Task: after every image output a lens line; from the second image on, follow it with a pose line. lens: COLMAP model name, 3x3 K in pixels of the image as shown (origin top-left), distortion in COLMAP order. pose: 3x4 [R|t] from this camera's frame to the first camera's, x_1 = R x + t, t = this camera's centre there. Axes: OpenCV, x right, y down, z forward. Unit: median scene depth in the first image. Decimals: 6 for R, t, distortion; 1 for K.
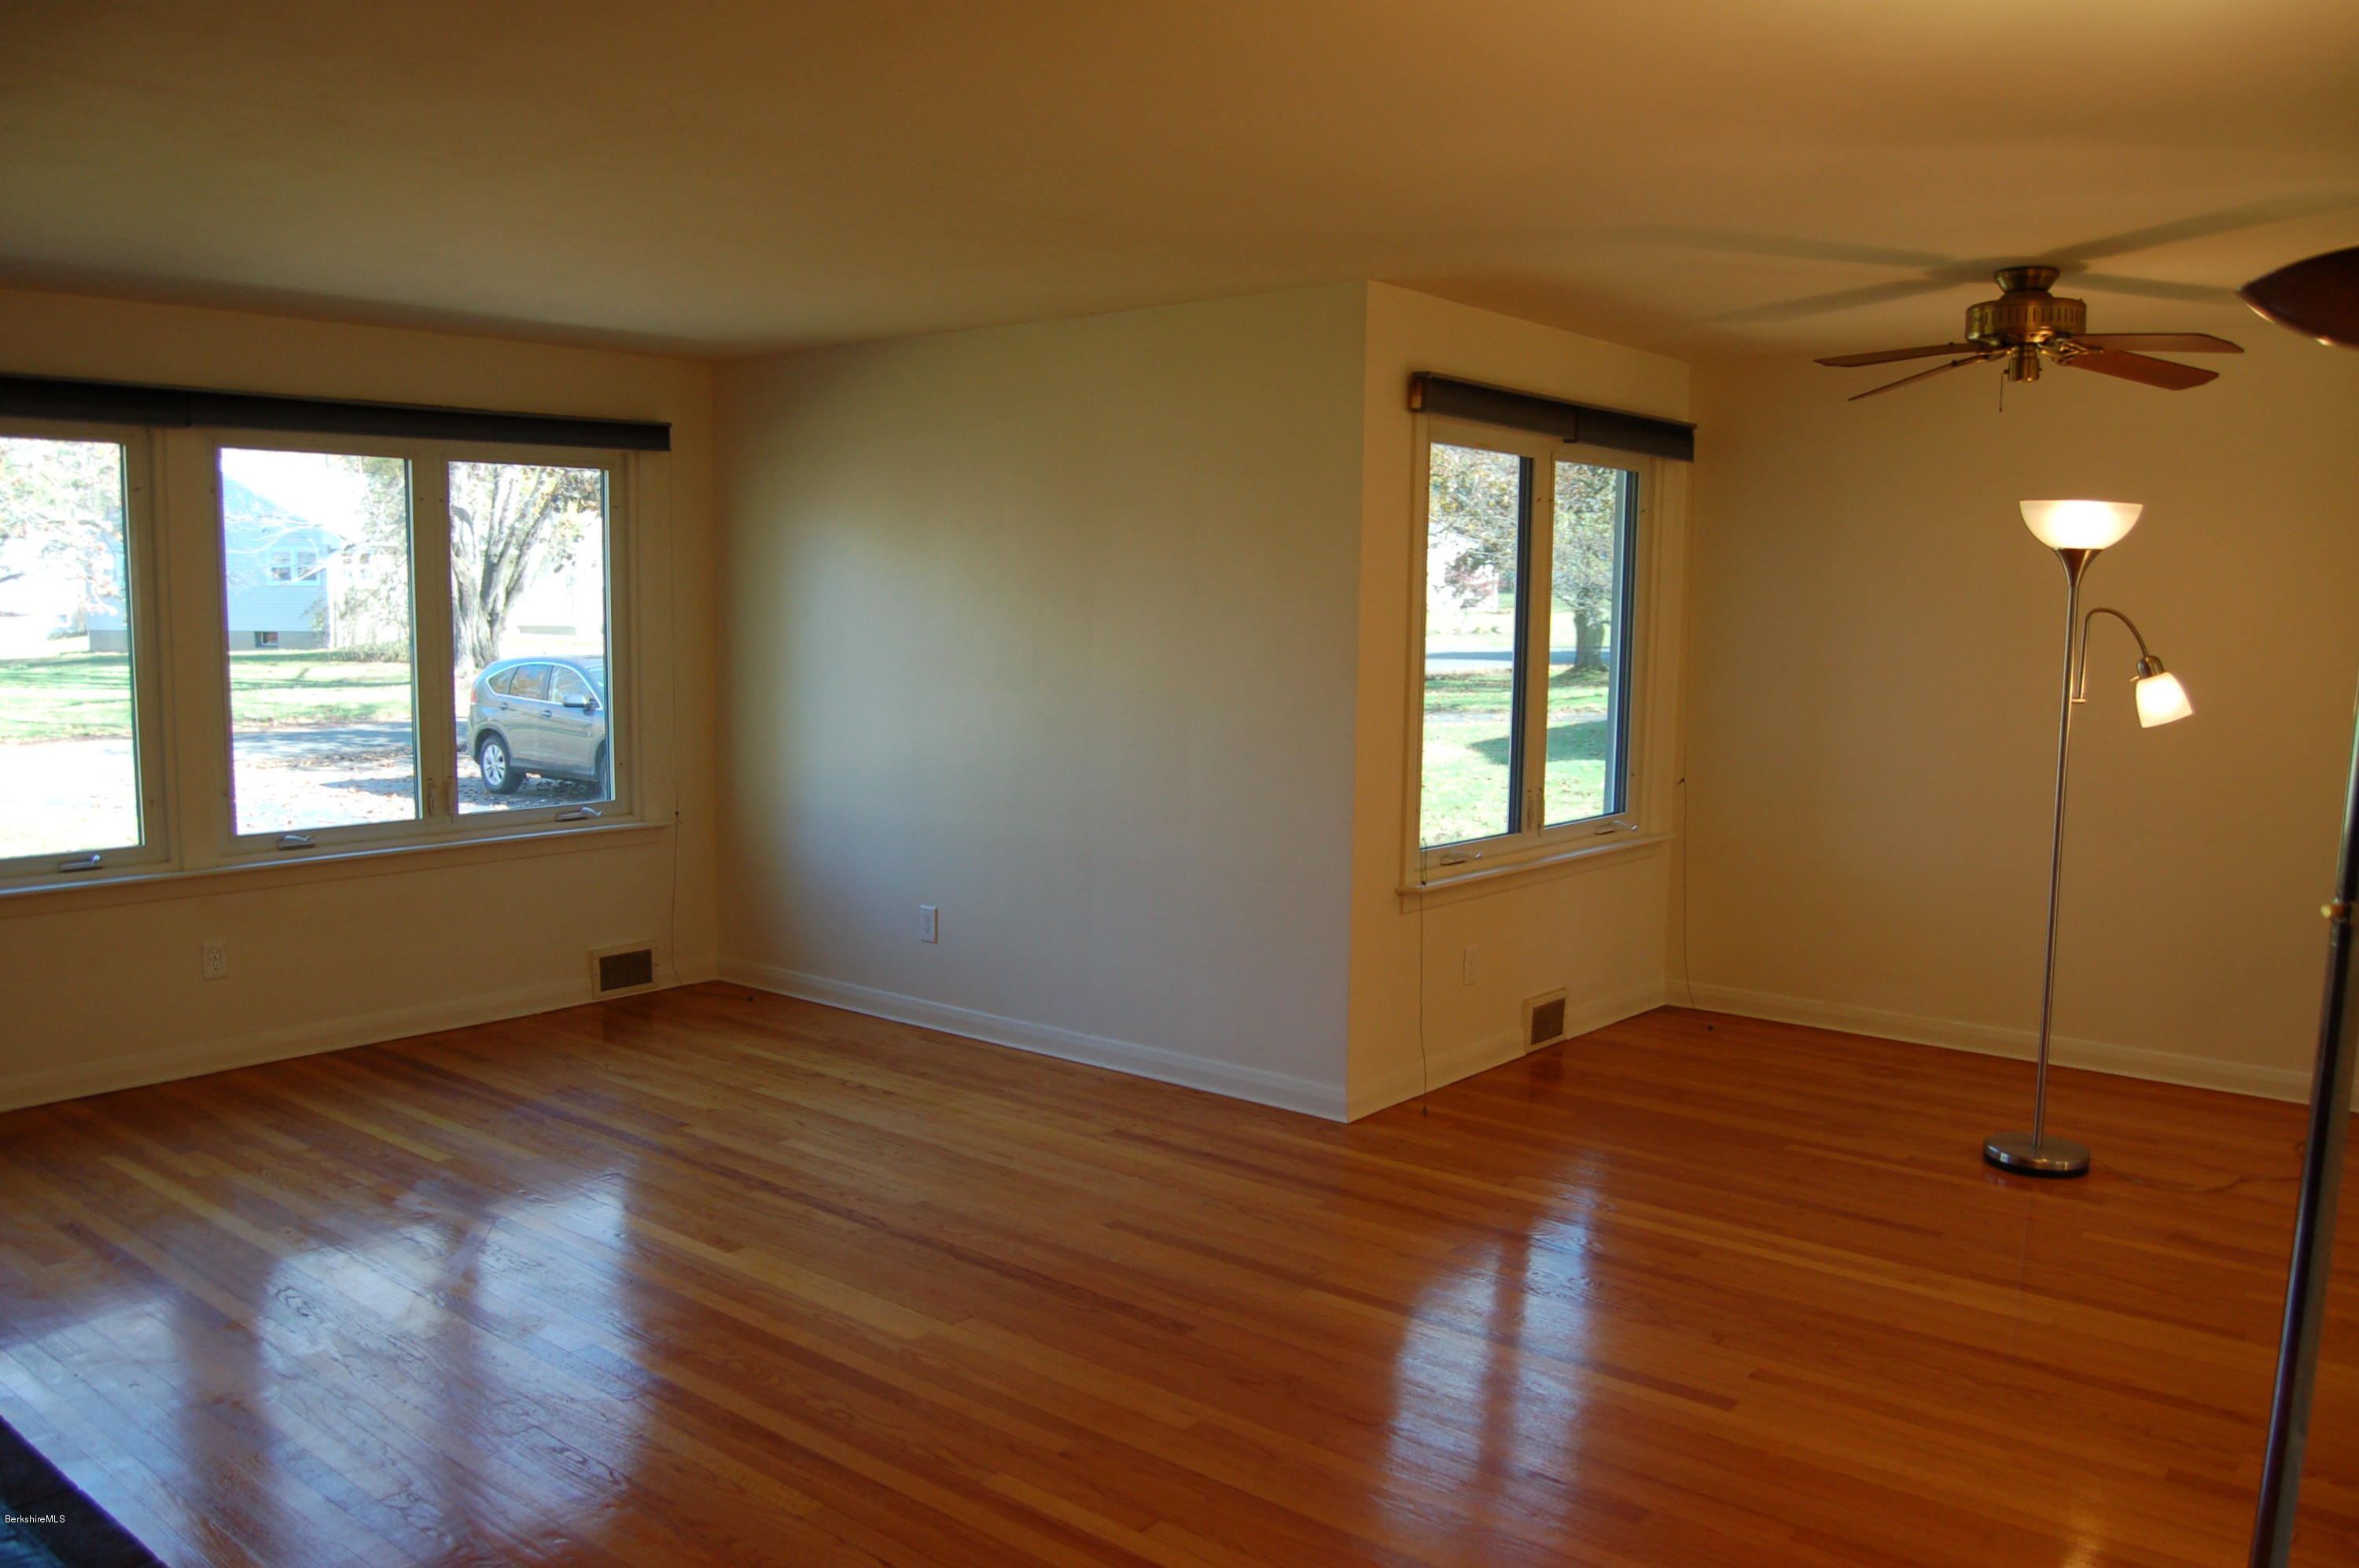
lens RADIAL K [[1827.4, 0, 1161.1], [0, 1827.4, 823.8], [0, 0, 1]] dist [-0.103167, 0.036322]
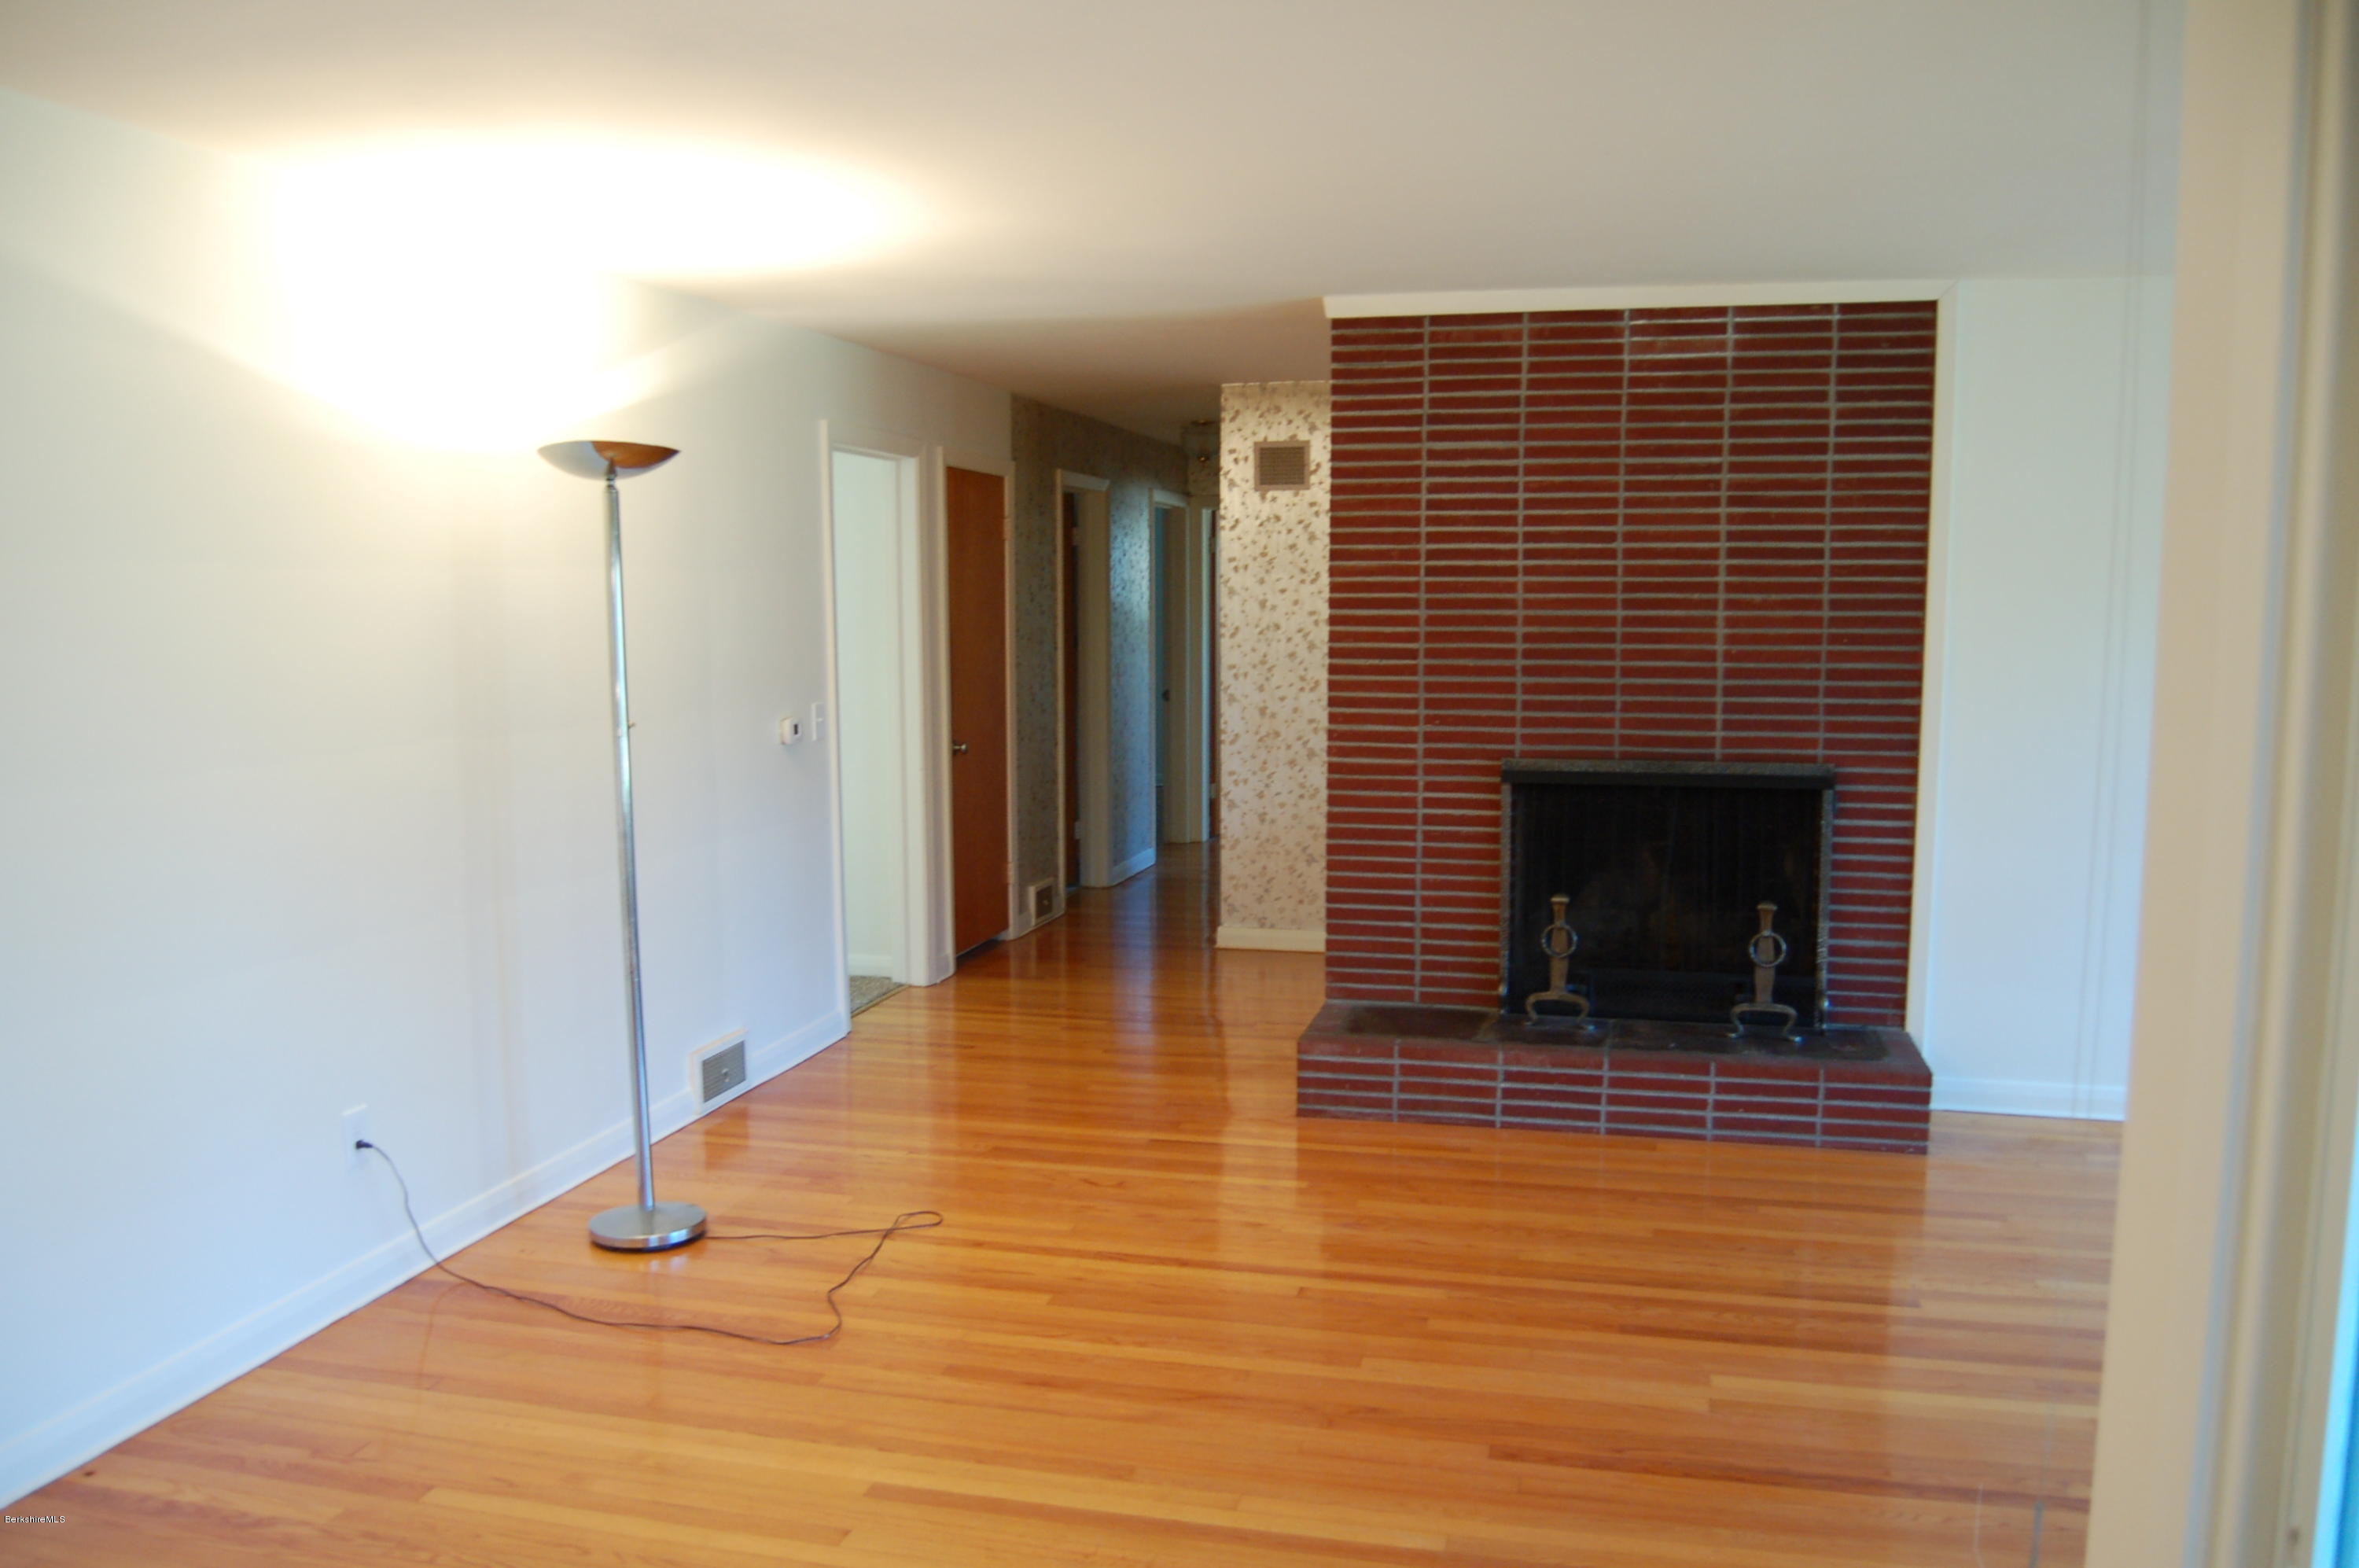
lens RADIAL K [[1827.4, 0, 1161.1], [0, 1827.4, 823.8], [0, 0, 1]] dist [-0.103167, 0.036322]
pose [[-0.898754, 0.046542, -0.435976, 0.393816], [-0.061639, 0.971063, 0.230732, -0.148296], [0.434099, 0.234244, -0.869878, 1.234928]]
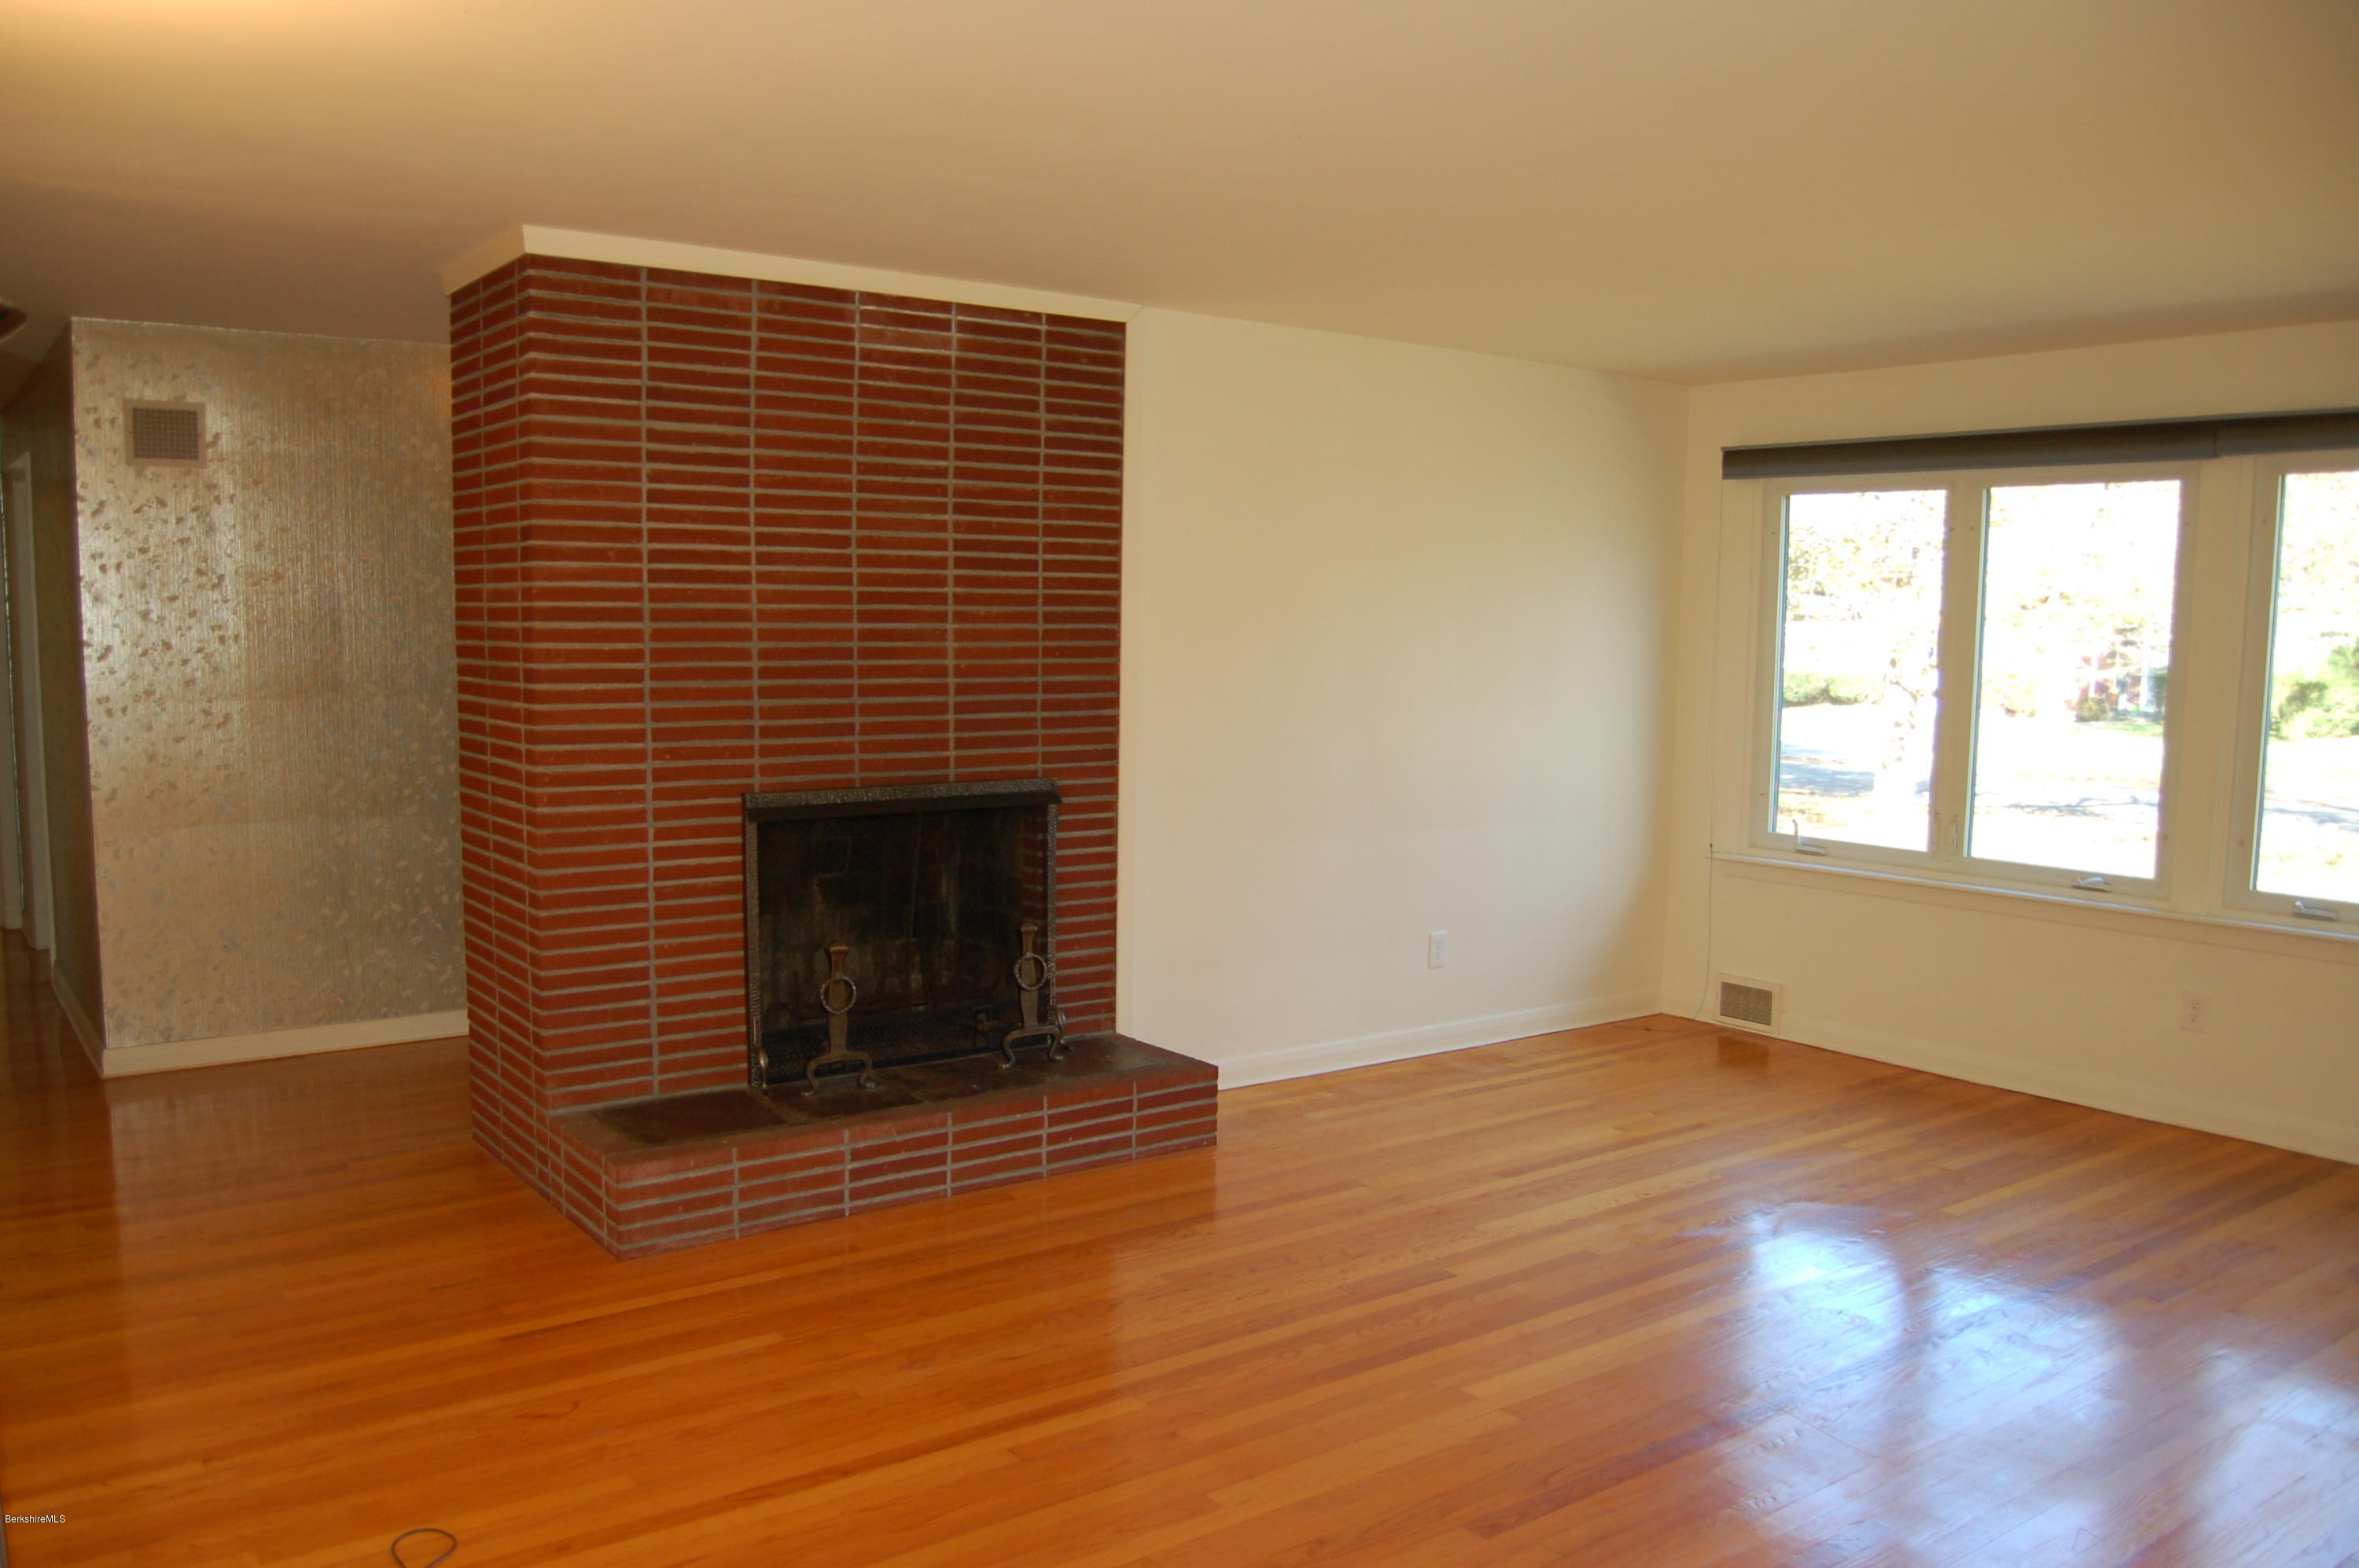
lens RADIAL K [[1827.4, 0, 1161.1], [0, 1827.4, 823.8], [0, 0, 1]] dist [-0.103167, 0.036322]
pose [[-0.230722, 0.096235, -0.968249, 0.599639], [-0.137822, 0.981832, 0.130426, -0.082680], [0.963210, 0.163538, -0.213267, 0.761986]]
